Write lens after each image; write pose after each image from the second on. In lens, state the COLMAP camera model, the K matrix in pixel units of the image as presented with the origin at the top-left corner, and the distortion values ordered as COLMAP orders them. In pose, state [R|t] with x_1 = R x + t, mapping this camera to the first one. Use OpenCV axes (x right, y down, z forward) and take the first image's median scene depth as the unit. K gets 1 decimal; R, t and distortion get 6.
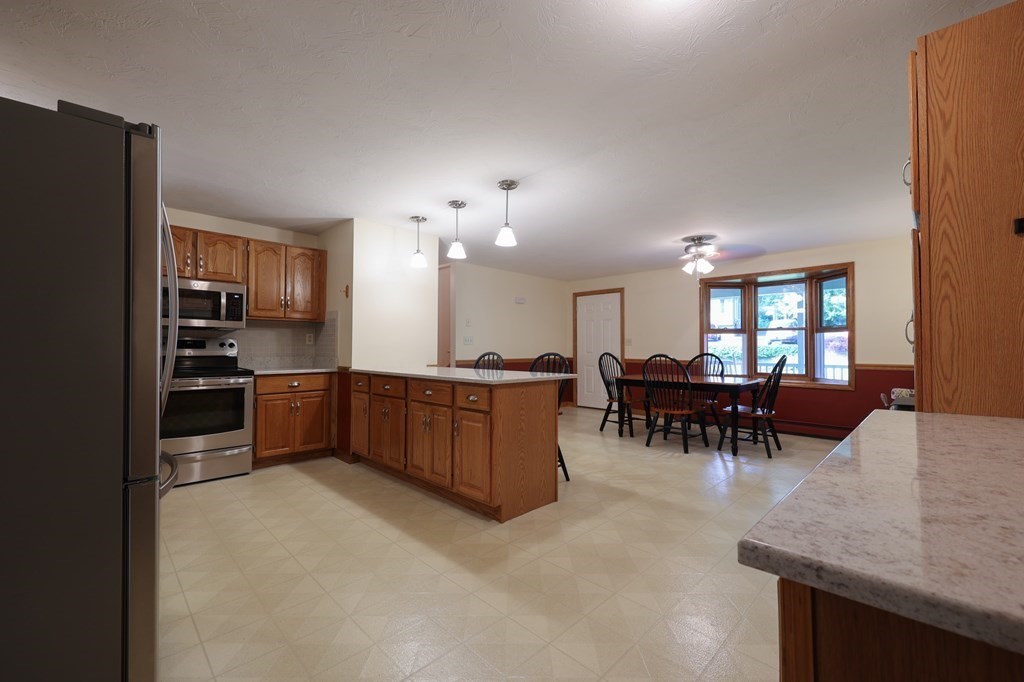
lens RADIAL K [[415.4, 0, 512.0], [0, 415.4, 341.0], [0, 0, 1]] dist [-0.000274, 0.000234]
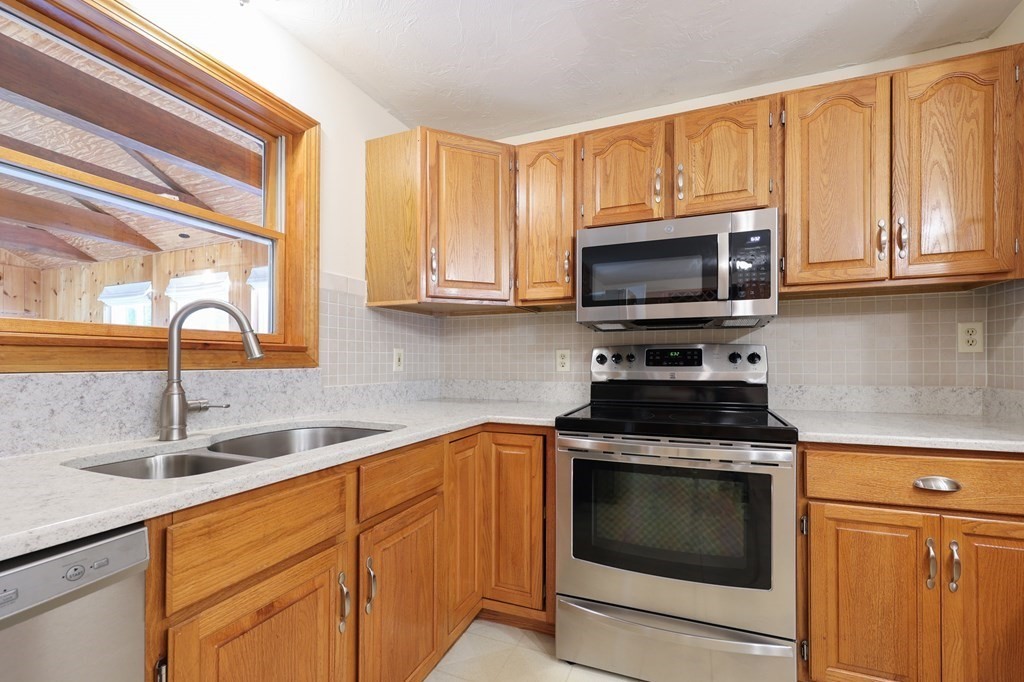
lens RADIAL K [[415.5, 0, 526.8], [0, 415.5, 356.9], [0, 0, 1]] dist [0.001226, 0.000321]
pose [[0.373290, -0.008429, -0.927677, -0.357486], [0.021201, 0.999775, -0.000553, 0.004353], [0.927473, -0.019462, 0.373384, 0.618351]]
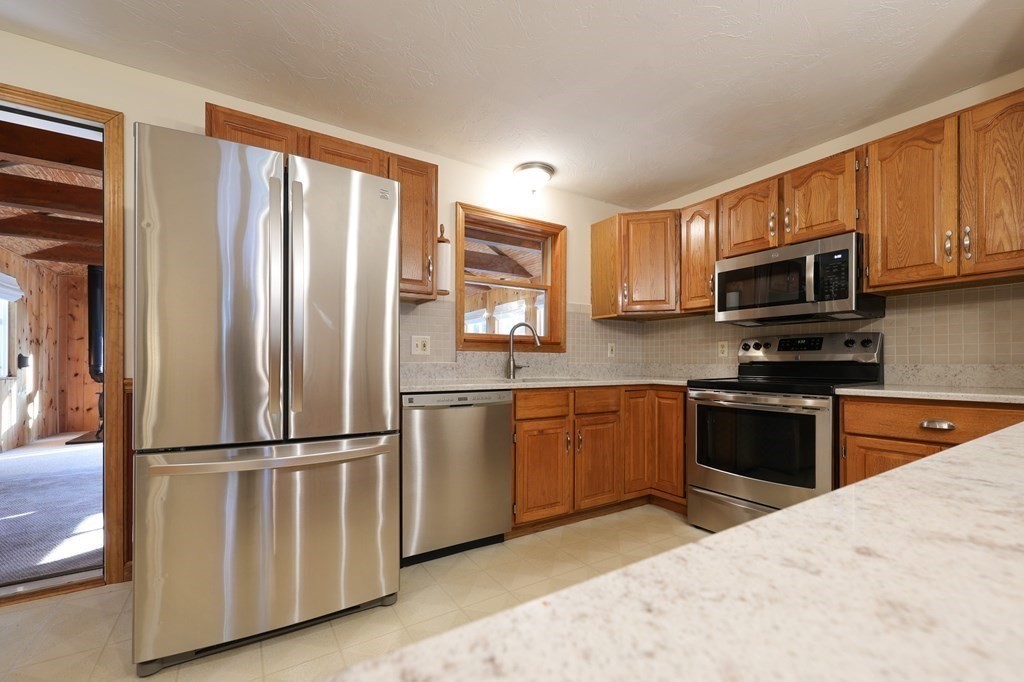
lens RADIAL K [[423.3, 0, 515.7], [0, 423.3, 362.8], [0, 0, 1]] dist [-0.001686, -0.000272]
pose [[-0.249976, -0.000636, -0.968252, 0.011794], [0.017987, 0.999824, -0.005300, 0.033268], [0.968085, -0.018741, -0.249921, 0.693793]]
